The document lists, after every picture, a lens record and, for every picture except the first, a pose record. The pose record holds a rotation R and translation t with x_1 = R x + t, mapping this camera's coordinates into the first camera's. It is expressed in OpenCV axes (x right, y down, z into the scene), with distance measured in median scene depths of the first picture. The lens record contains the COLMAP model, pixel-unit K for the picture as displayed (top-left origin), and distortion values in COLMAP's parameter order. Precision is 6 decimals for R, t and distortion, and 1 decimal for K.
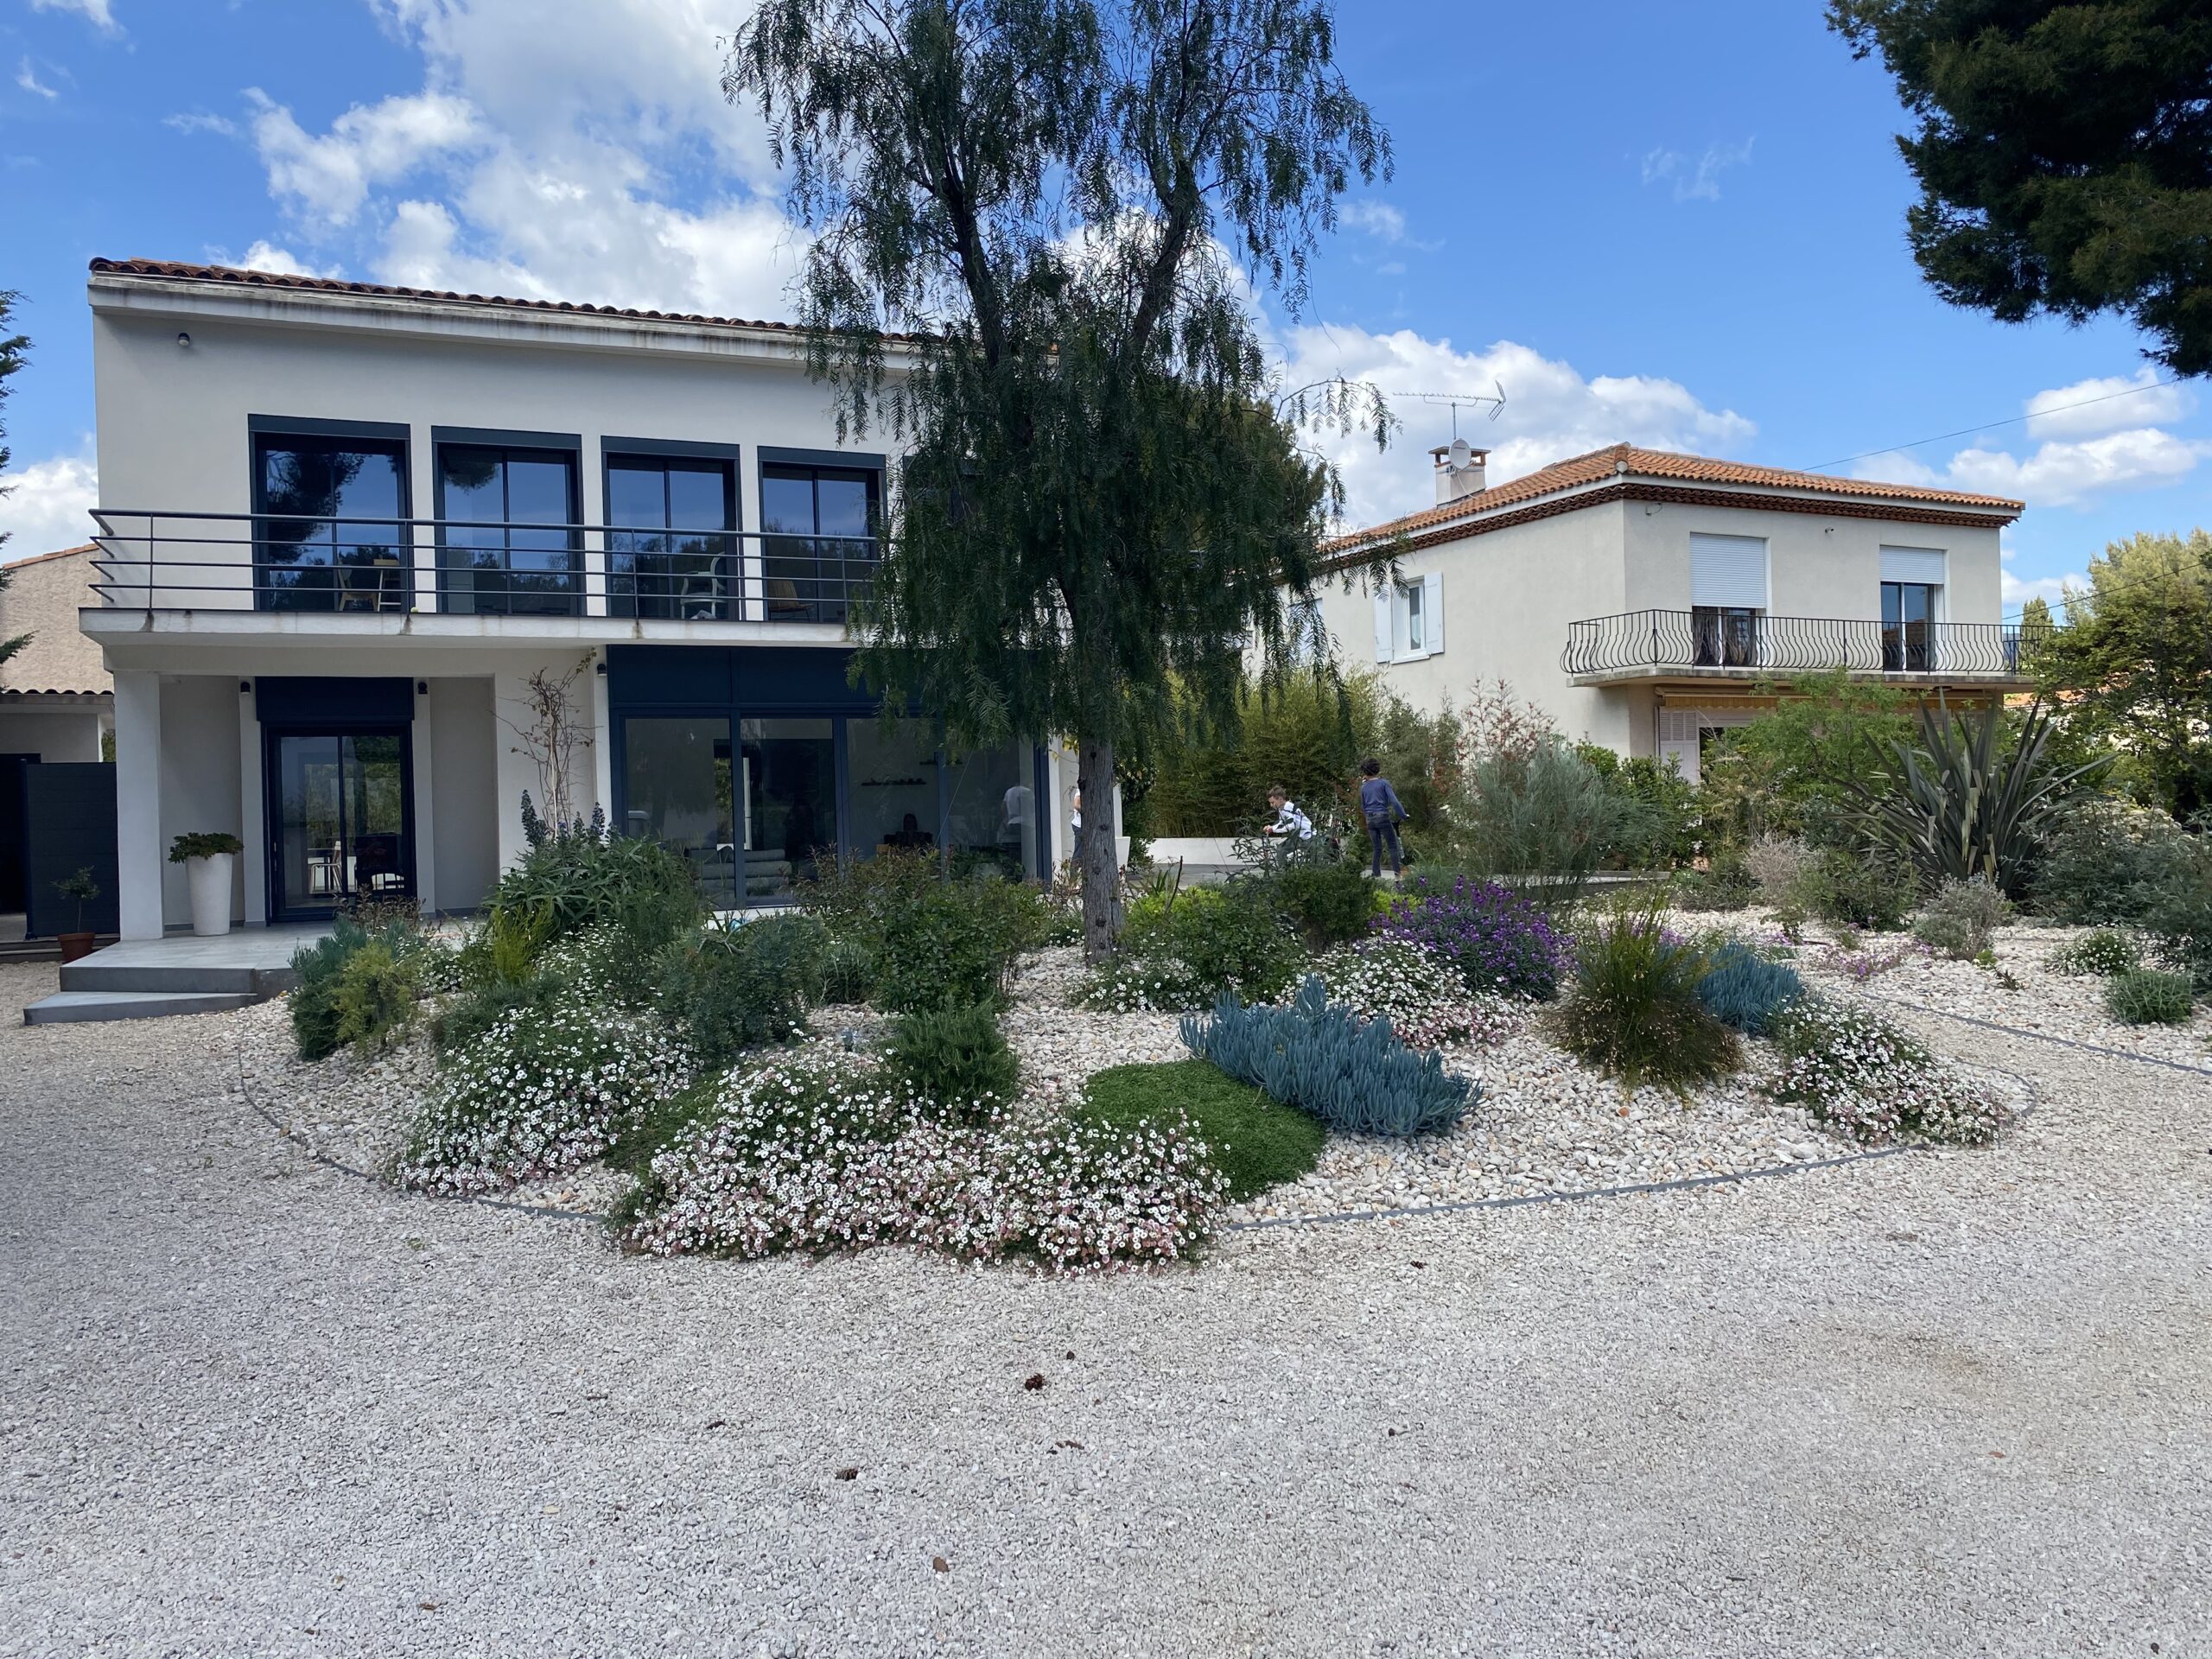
lens RADIAL K [[1693.3, 0, 1112.2], [0, 1693.3, 821.3], [0, 0, 1]] dist [0.035157, -0.031594]
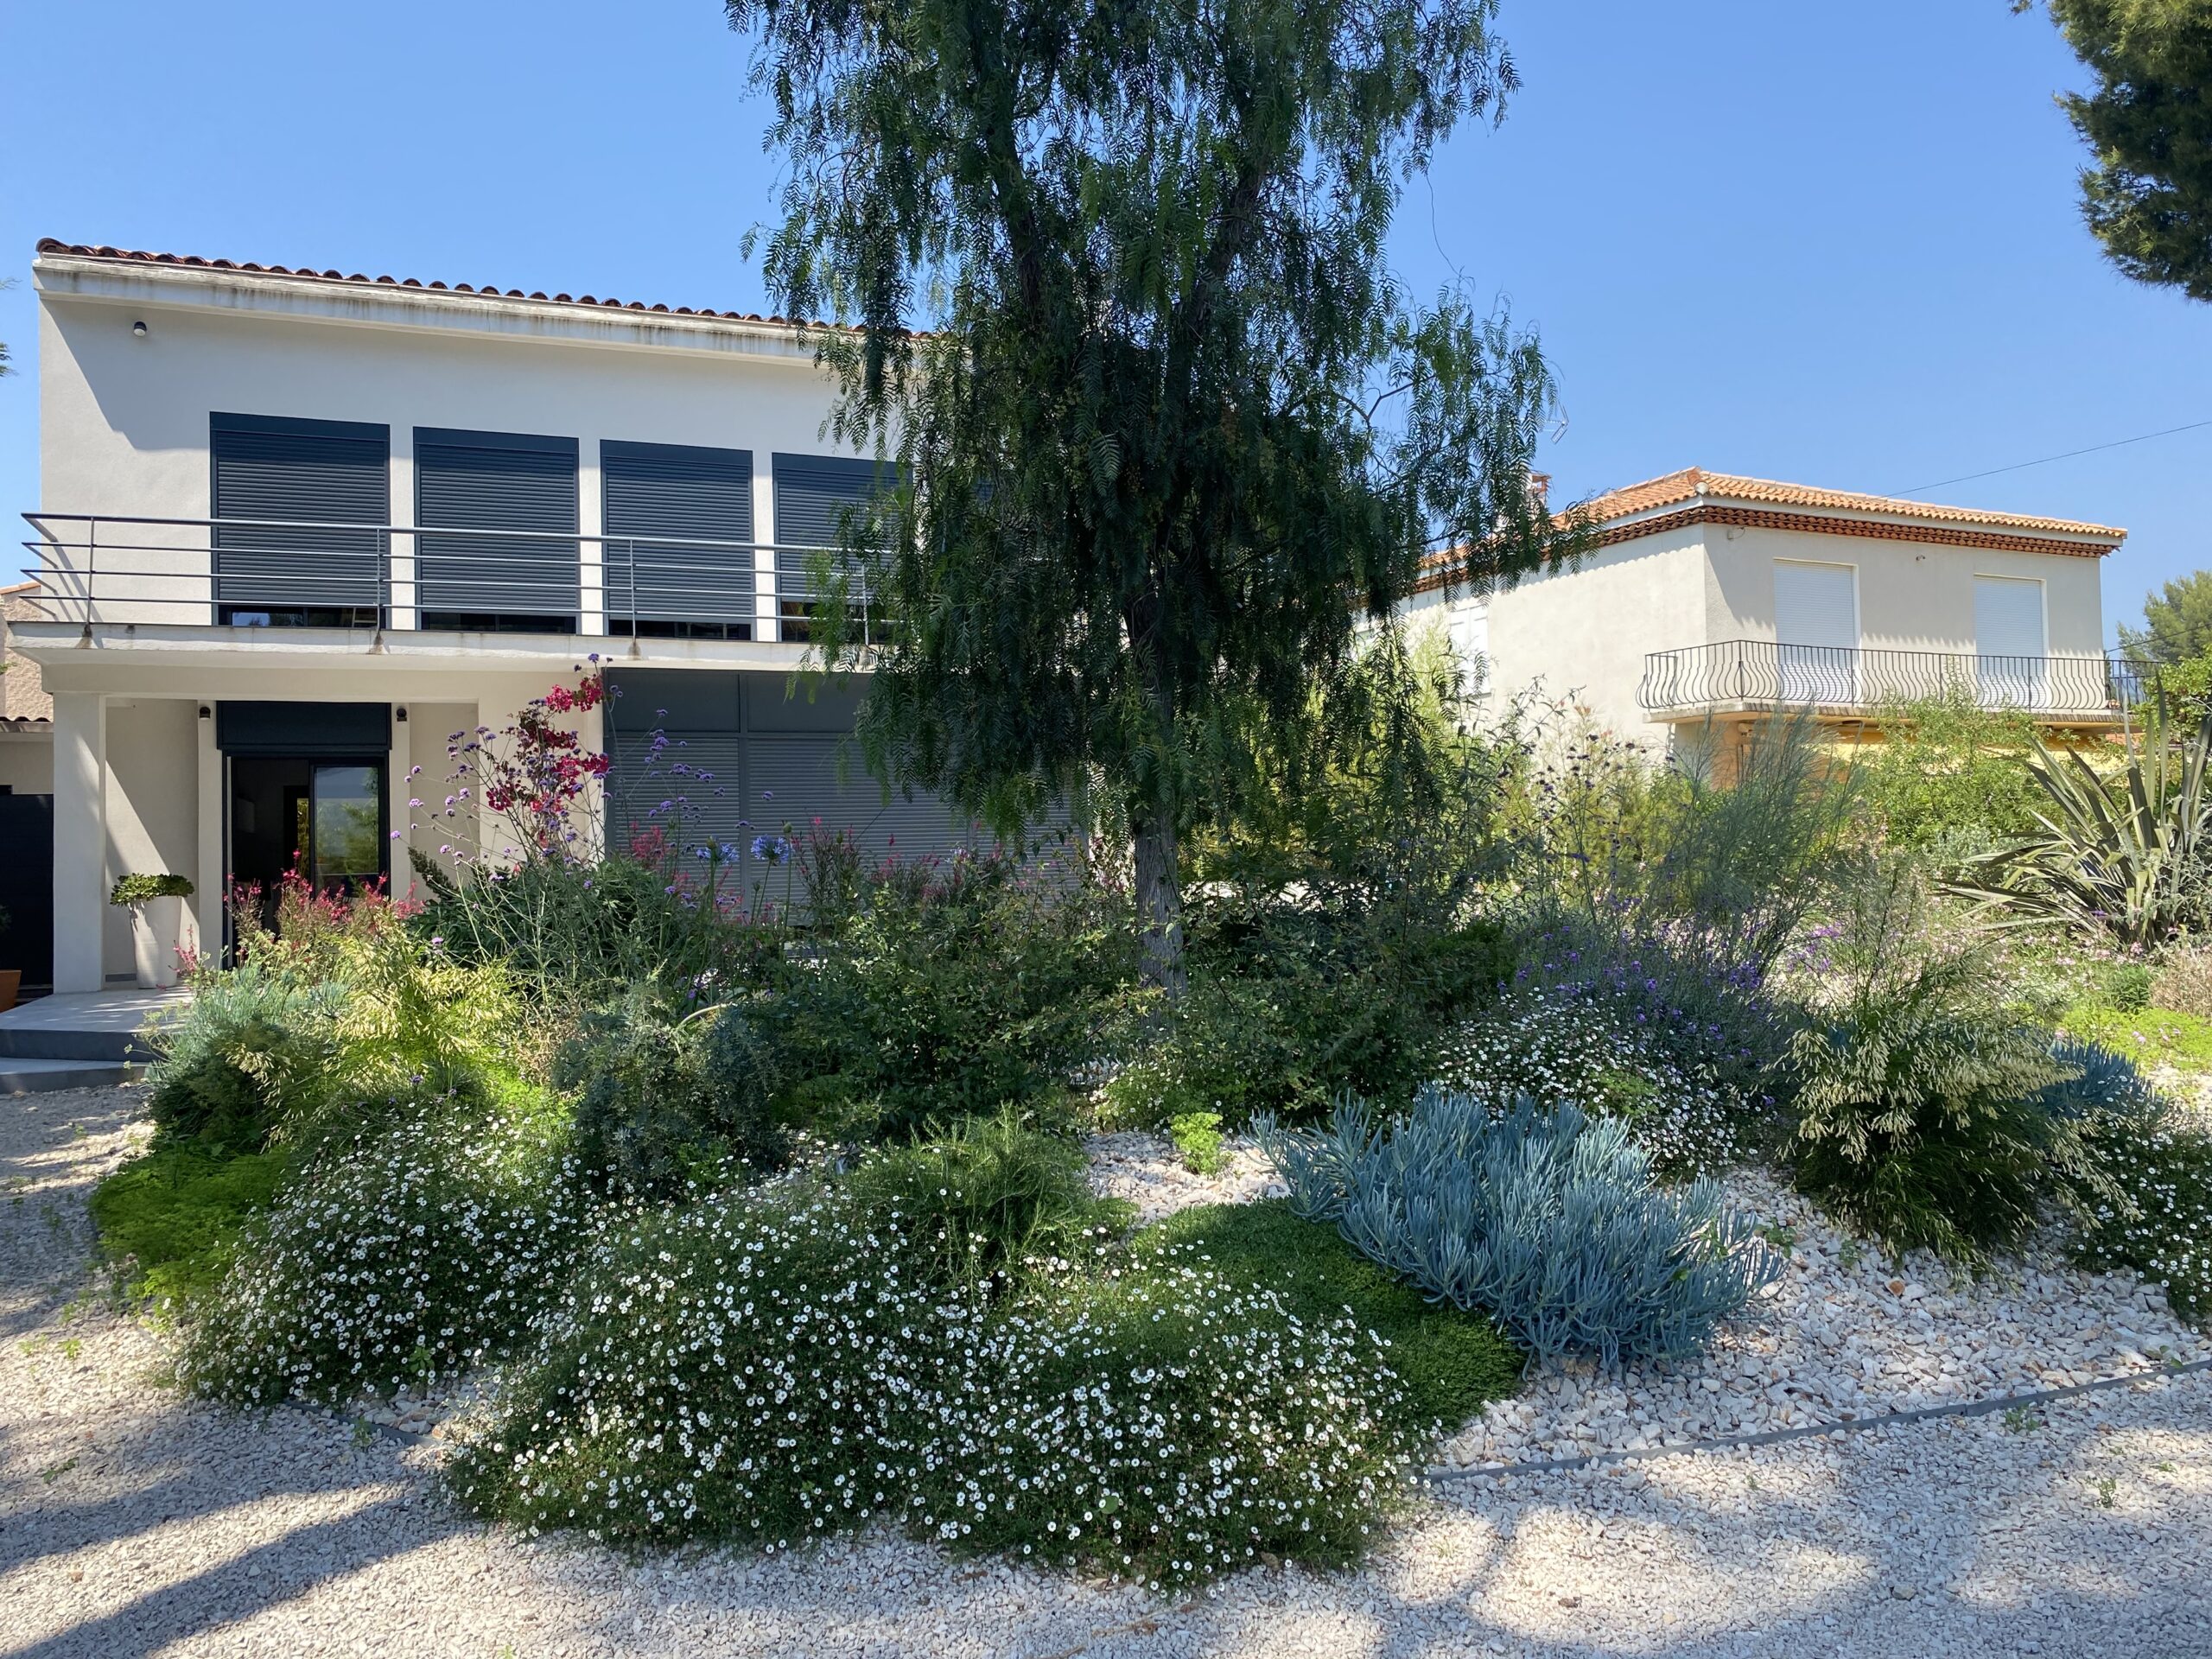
lens RADIAL K [[1693.3, 0, 1116.7], [0, 1693.3, 820.7], [0, 0, 1]] dist [0.035157, -0.031594]
pose [[0.999858, 0.007173, -0.015278, -0.008970], [-0.007525, 0.999704, -0.023142, -0.003426], [0.015107, 0.023253, 0.999615, 0.100512]]
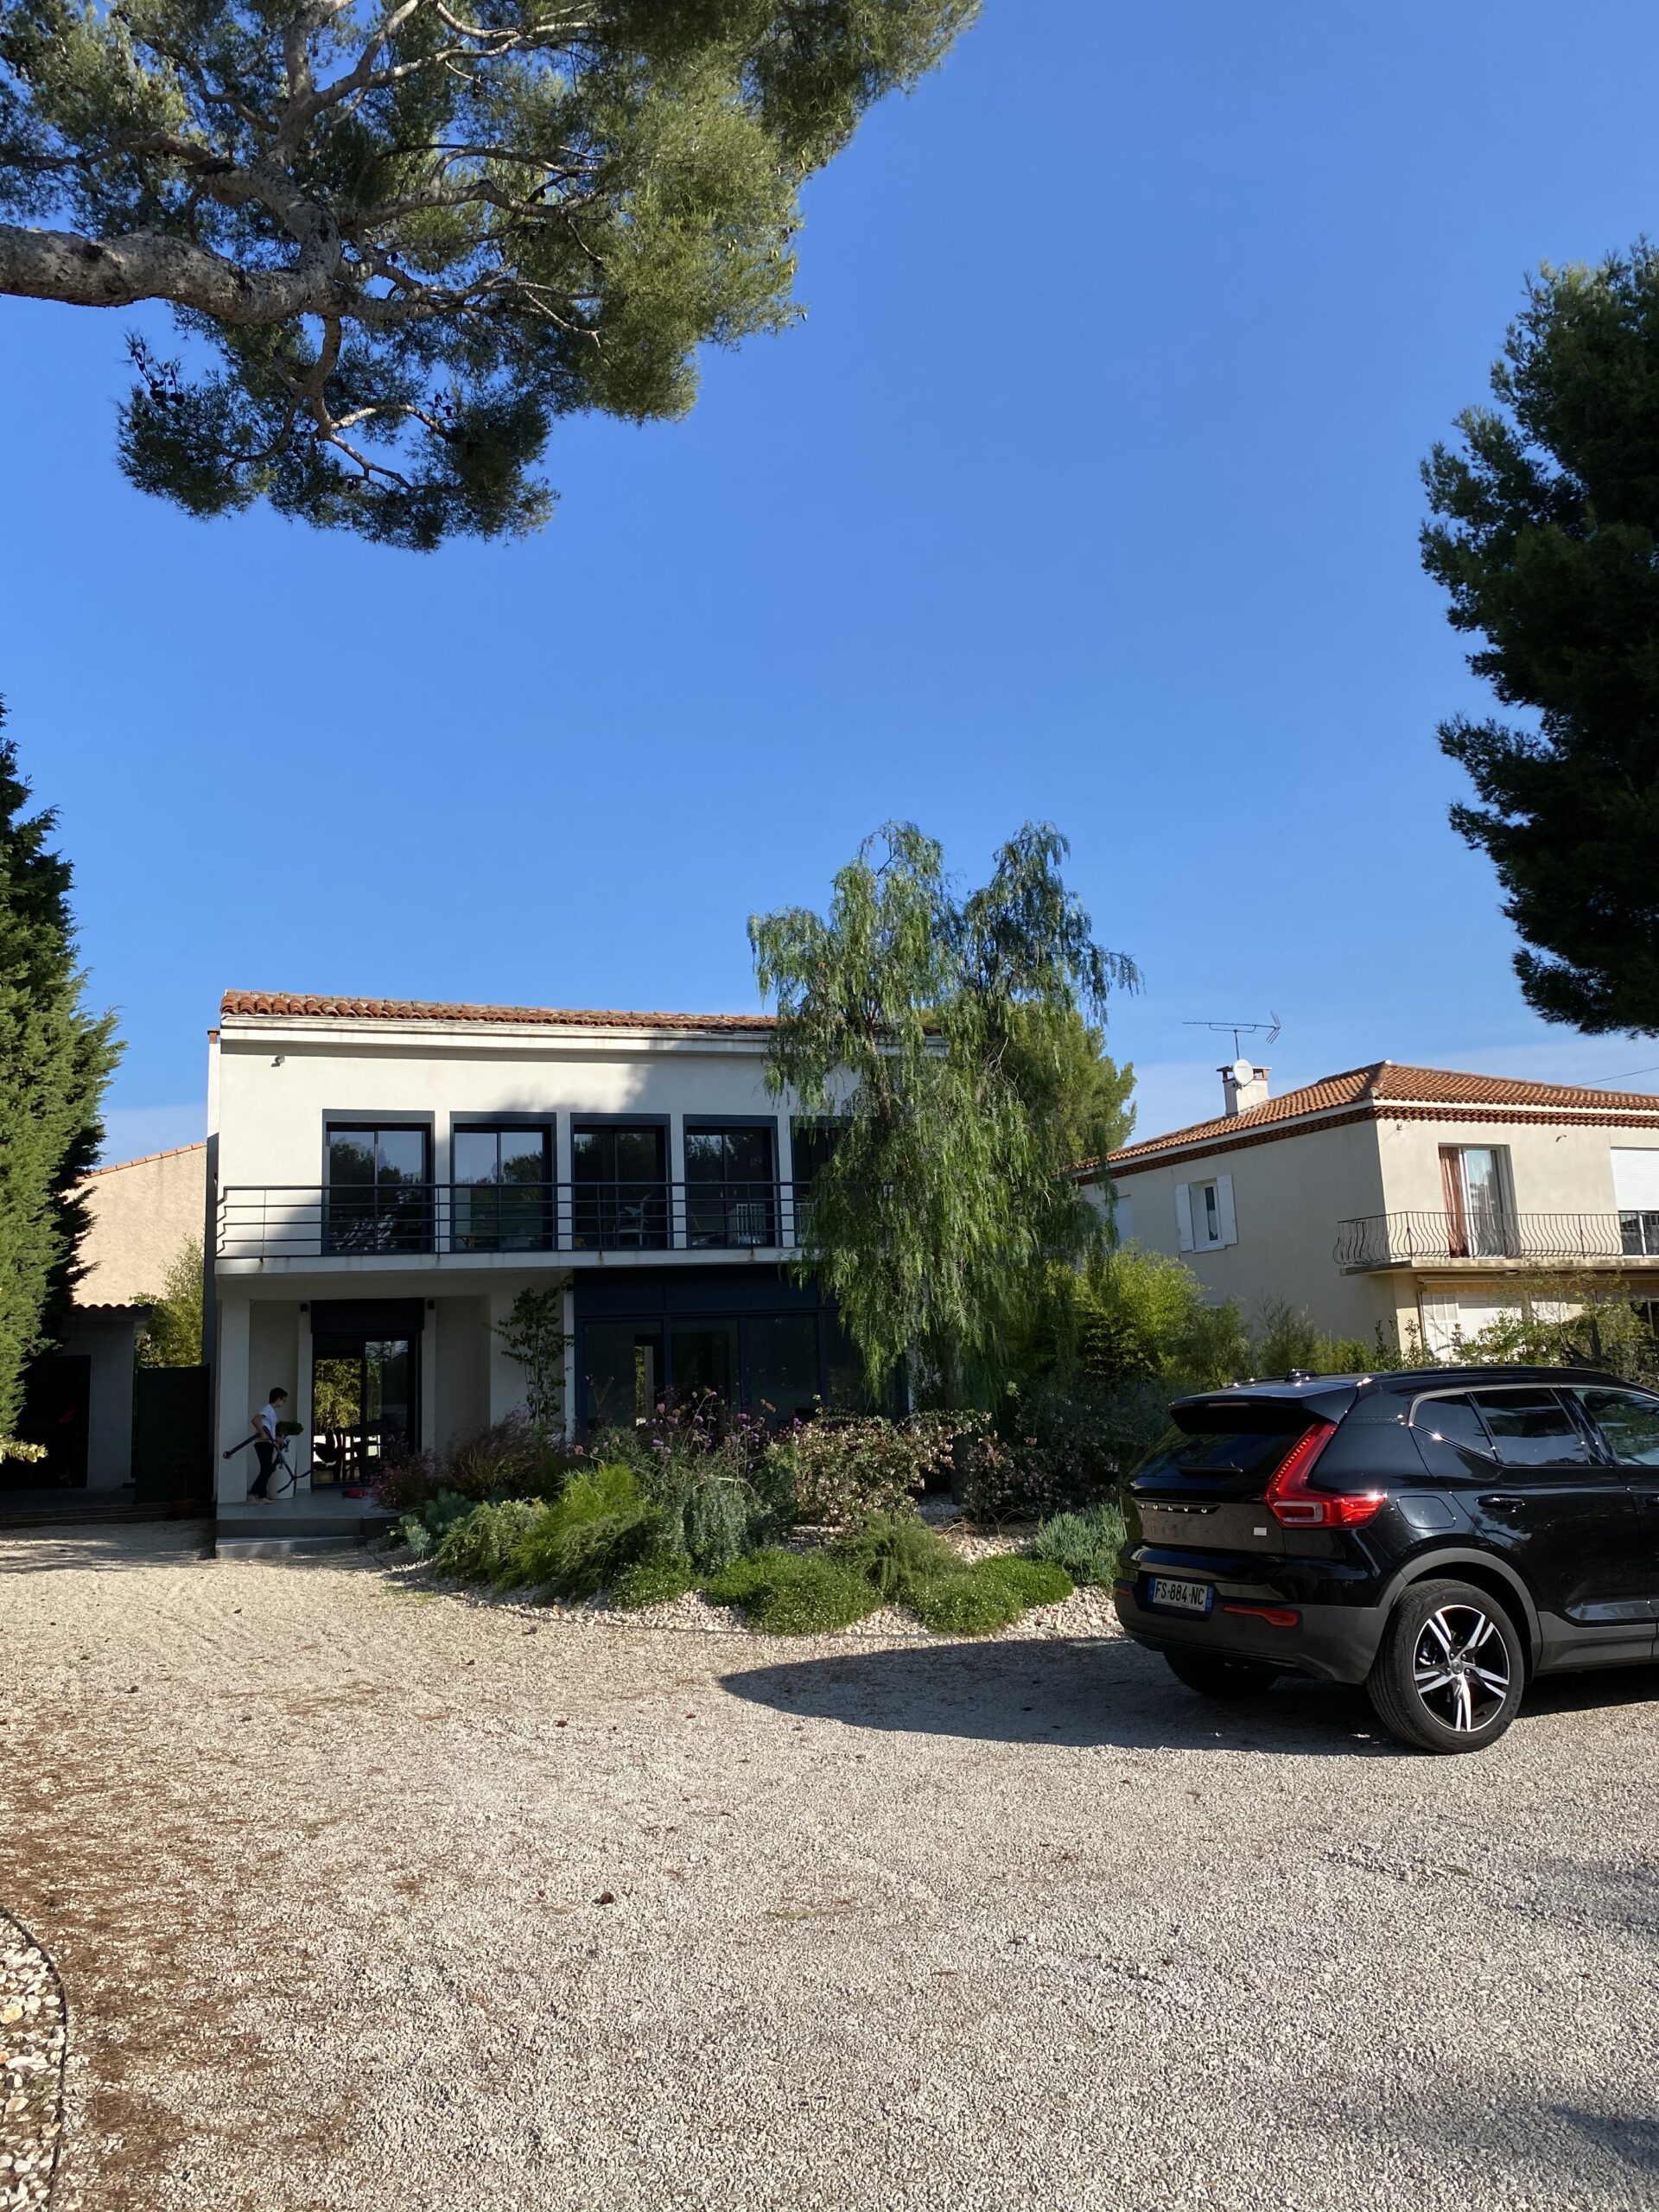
lens RADIAL K [[1693.3, 0, 815.9], [0, 1693.3, 1096.4], [0, 0, 1]] dist [0.035157, -0.031594]
pose [[0.997048, -0.026457, -0.072078, -0.009326], [0.013743, 0.985092, -0.171480, -0.007506], [0.075540, 0.169983, 0.982547, -0.319480]]
